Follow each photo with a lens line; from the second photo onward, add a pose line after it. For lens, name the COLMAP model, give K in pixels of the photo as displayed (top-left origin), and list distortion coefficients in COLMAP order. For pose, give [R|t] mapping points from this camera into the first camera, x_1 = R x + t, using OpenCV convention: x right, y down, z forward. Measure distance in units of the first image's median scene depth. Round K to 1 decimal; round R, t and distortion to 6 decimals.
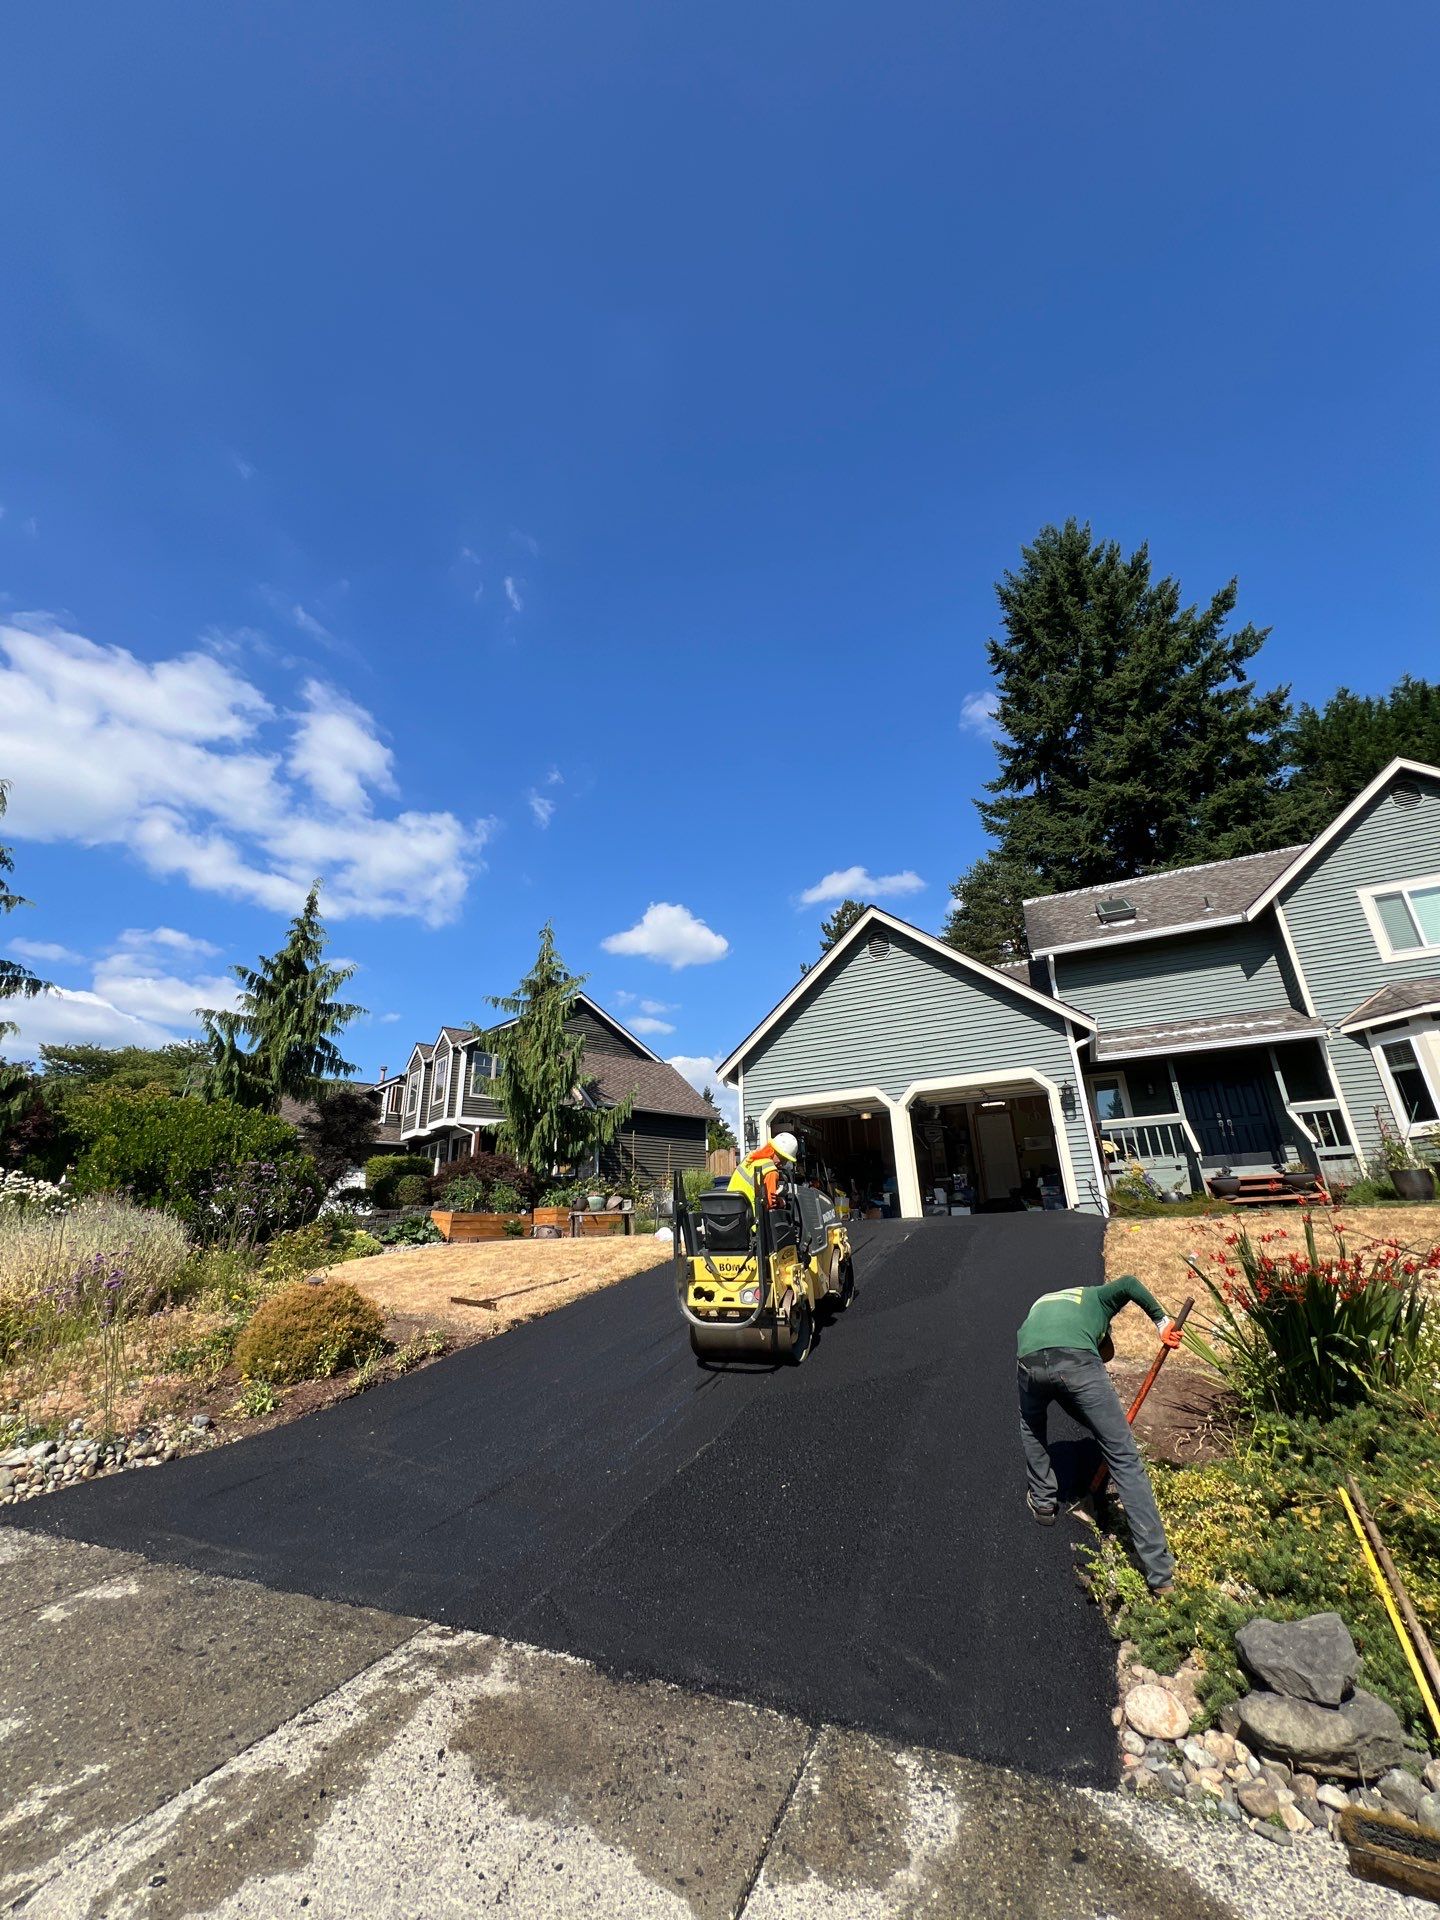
lens RADIAL K [[763.4, 0, 719.6], [0, 763.4, 961.9], [0, 0, 1]] dist [-0.002681, 0.000674]
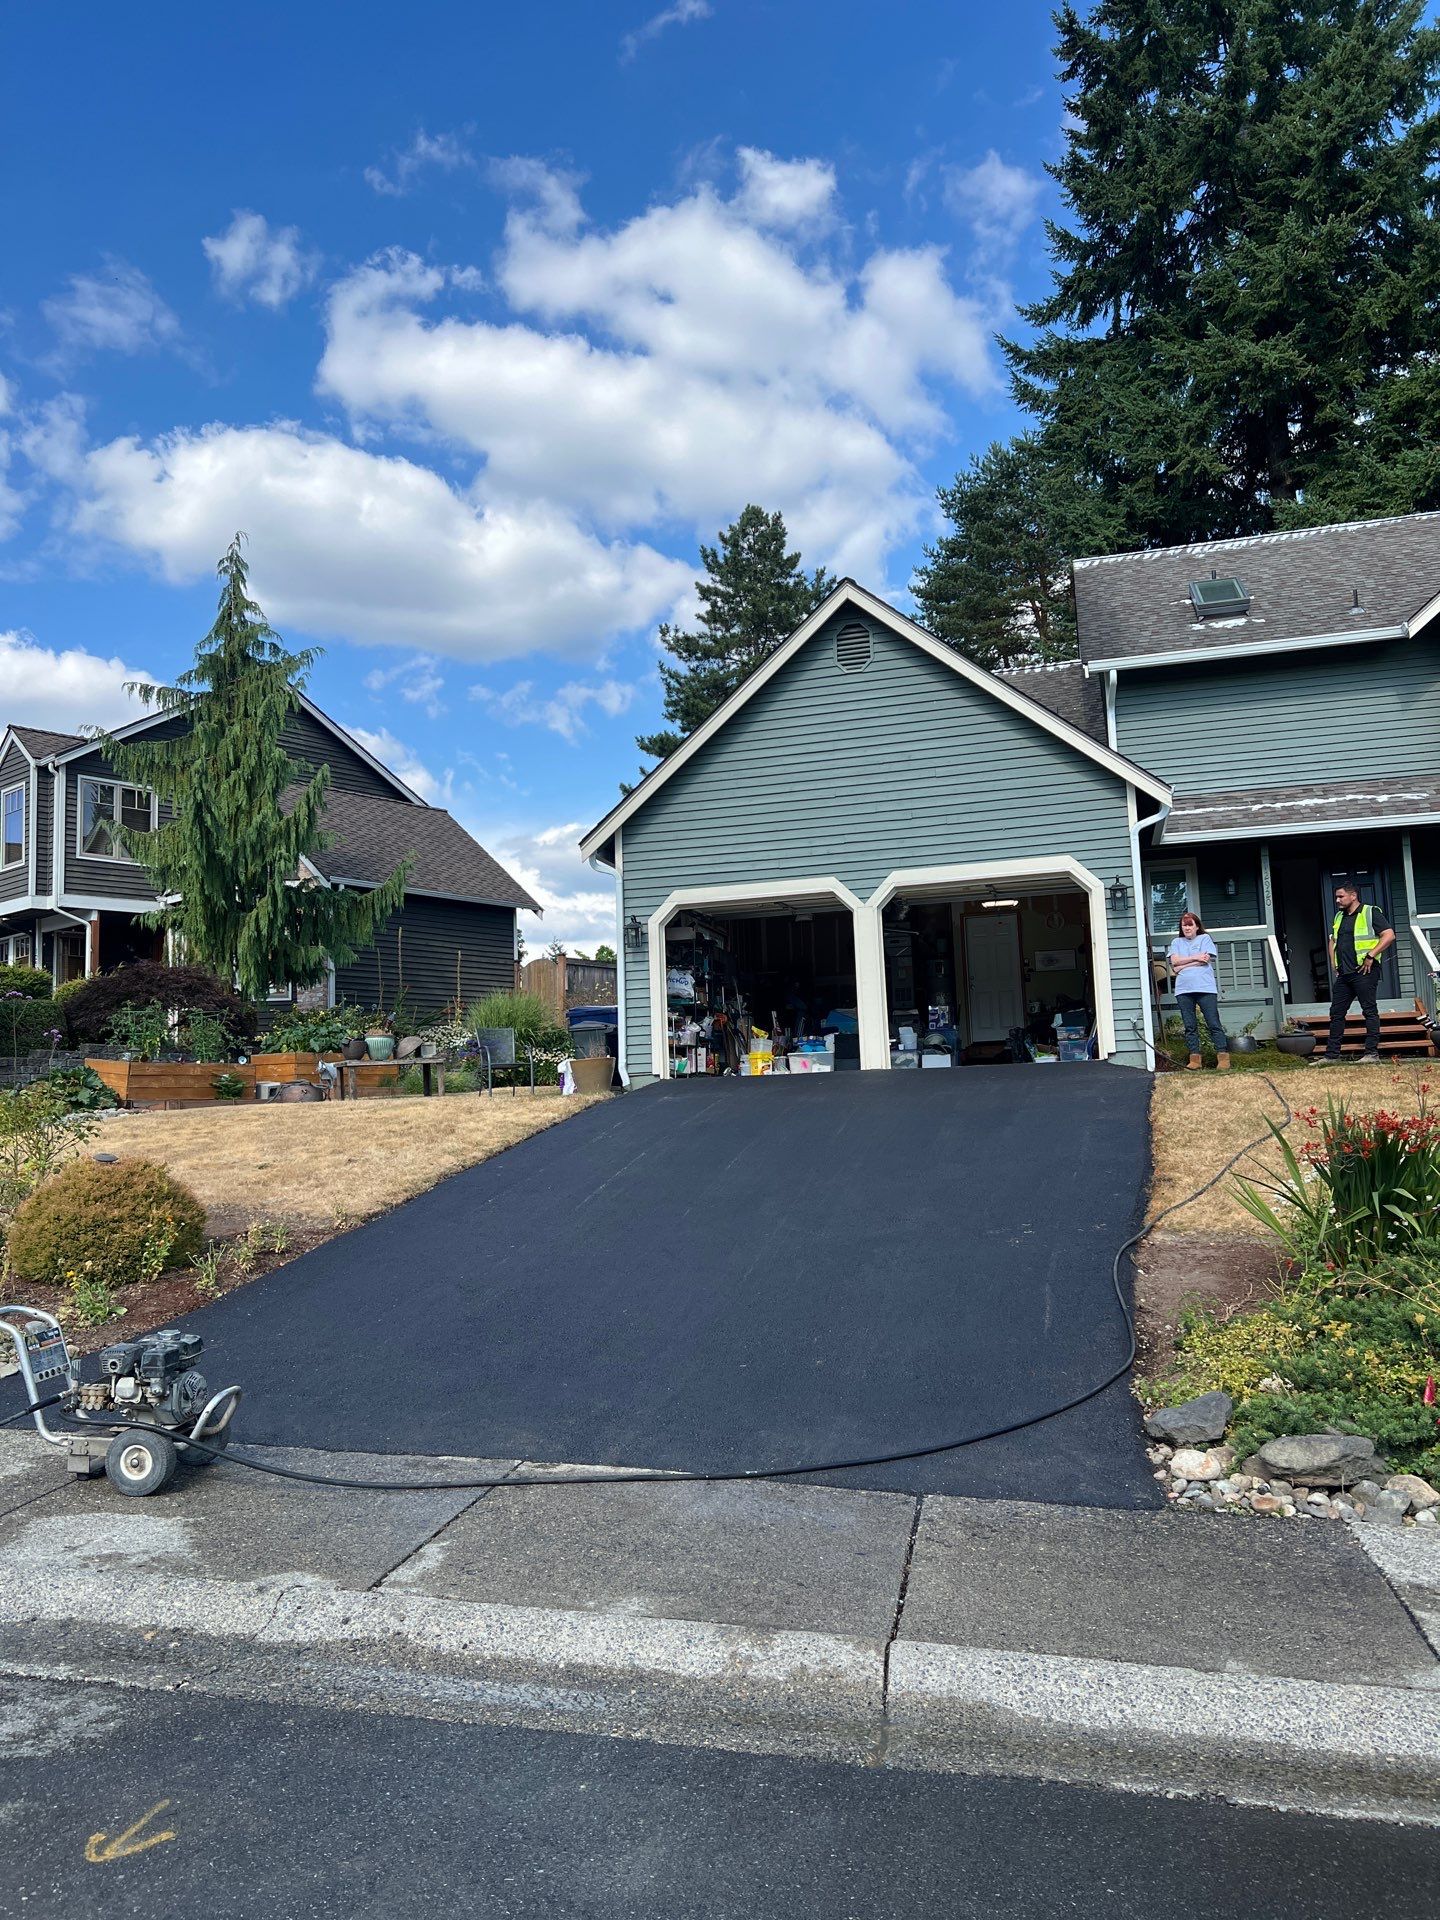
lens RADIAL K [[1430.2, 0, 720.0], [0, 1430.2, 960.0], [0, 0, 1]] dist [0.052240, -0.063279]
pose [[0.984178, 0.015116, 0.176537, -0.091287], [-0.058190, 0.968663, 0.241464, -0.047390], [-0.167354, -0.247917, 0.954217, -0.133906]]
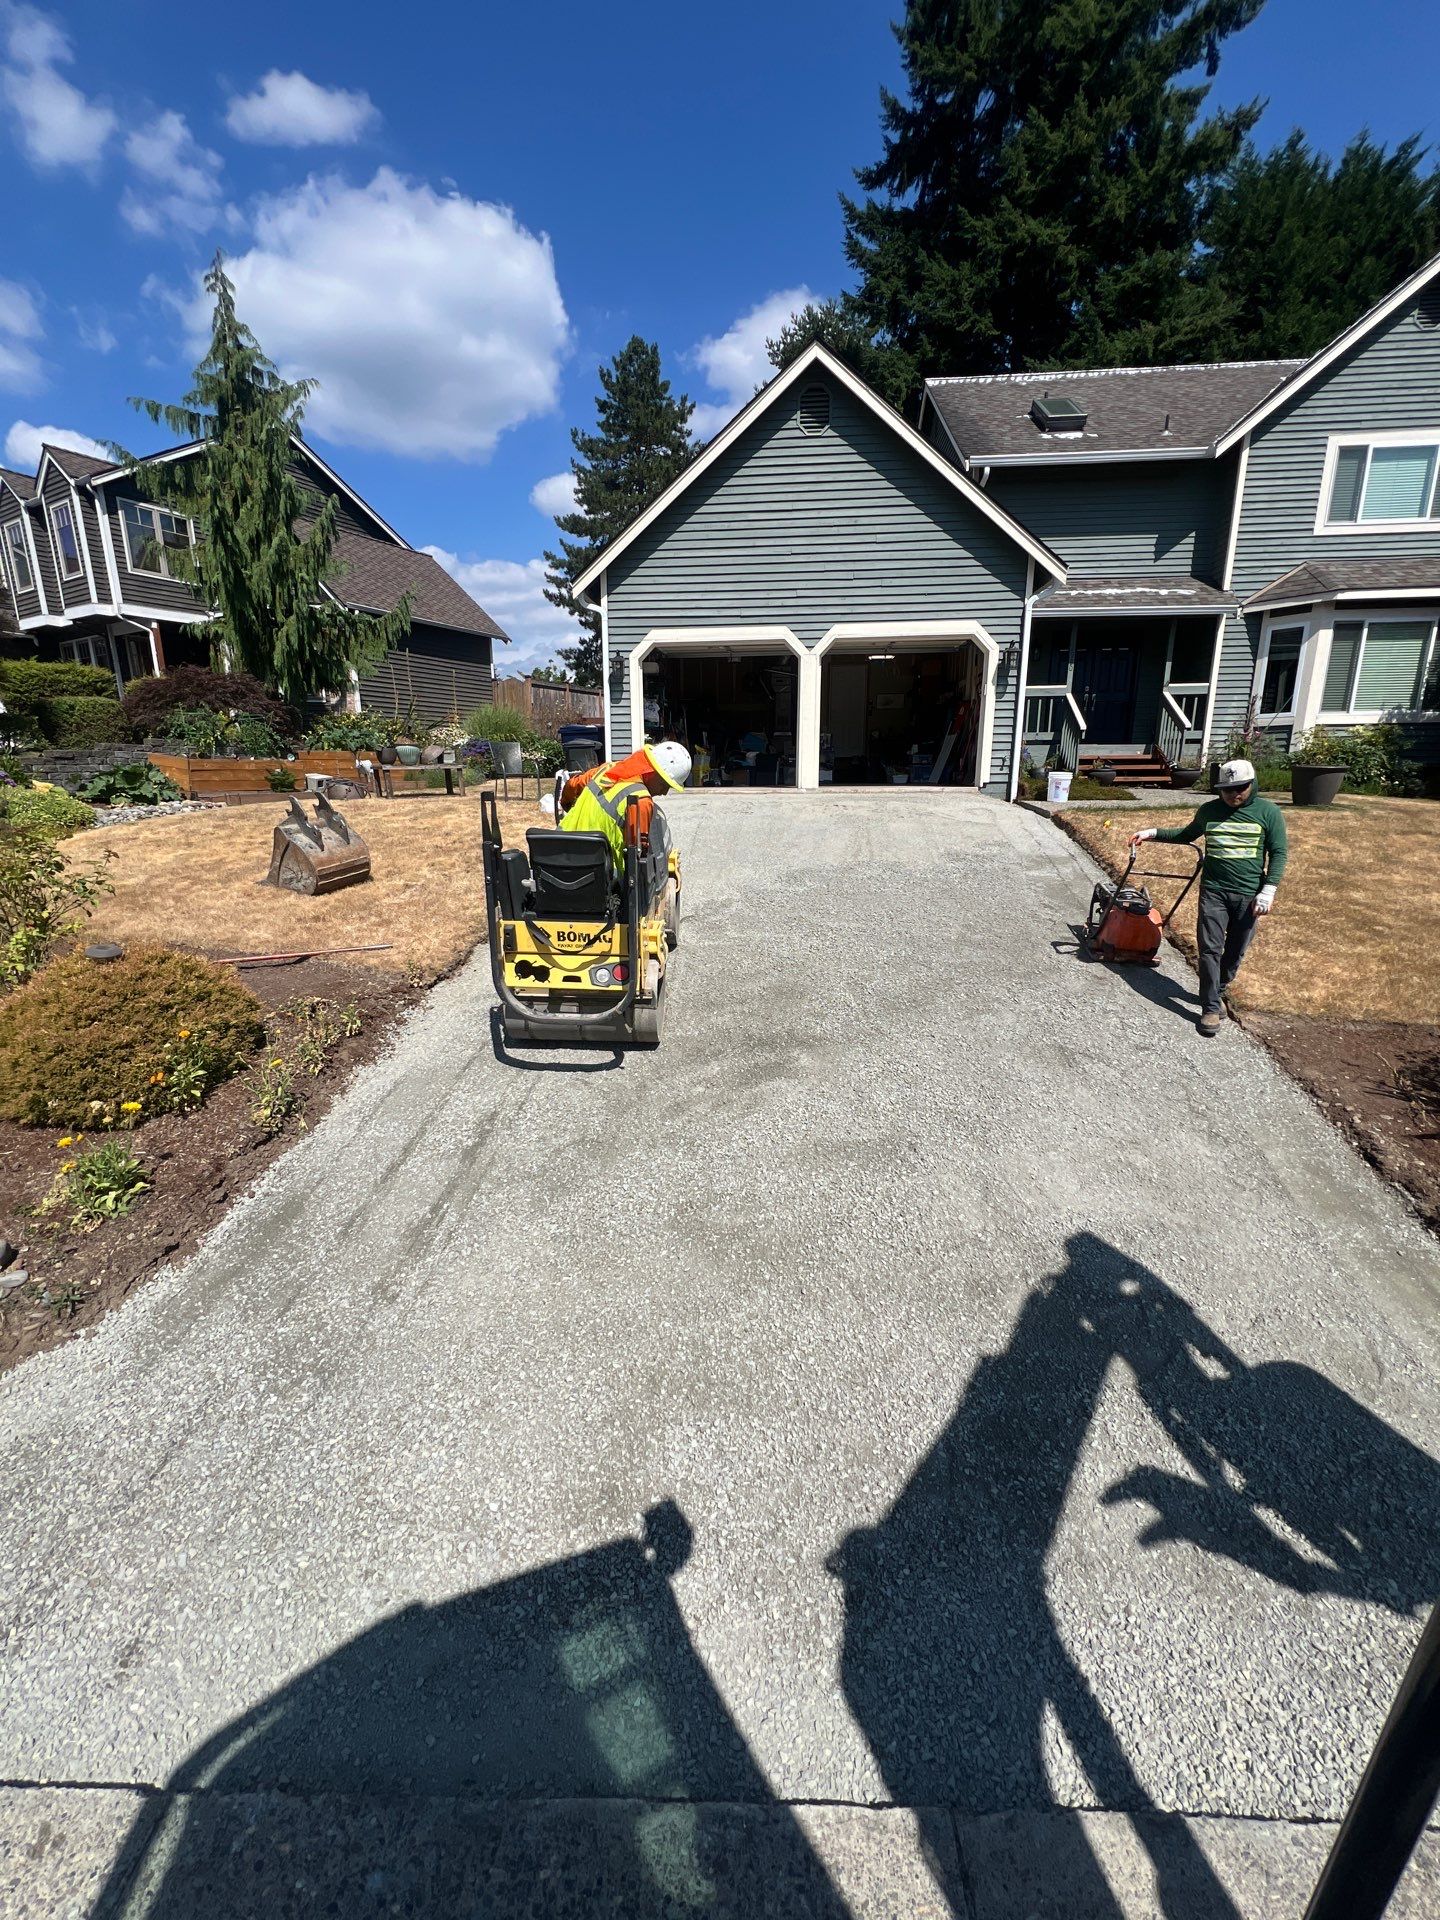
lens RADIAL K [[763.4, 0, 719.6], [0, 763.4, 961.9], [0, 0, 1]] dist [-0.002681, 0.000674]
pose [[0.940333, -0.054771, 0.335819, -0.129636], [-0.145667, 0.827139, 0.542790, 0.028697], [-0.307498, -0.559321, 0.769808, 0.194277]]
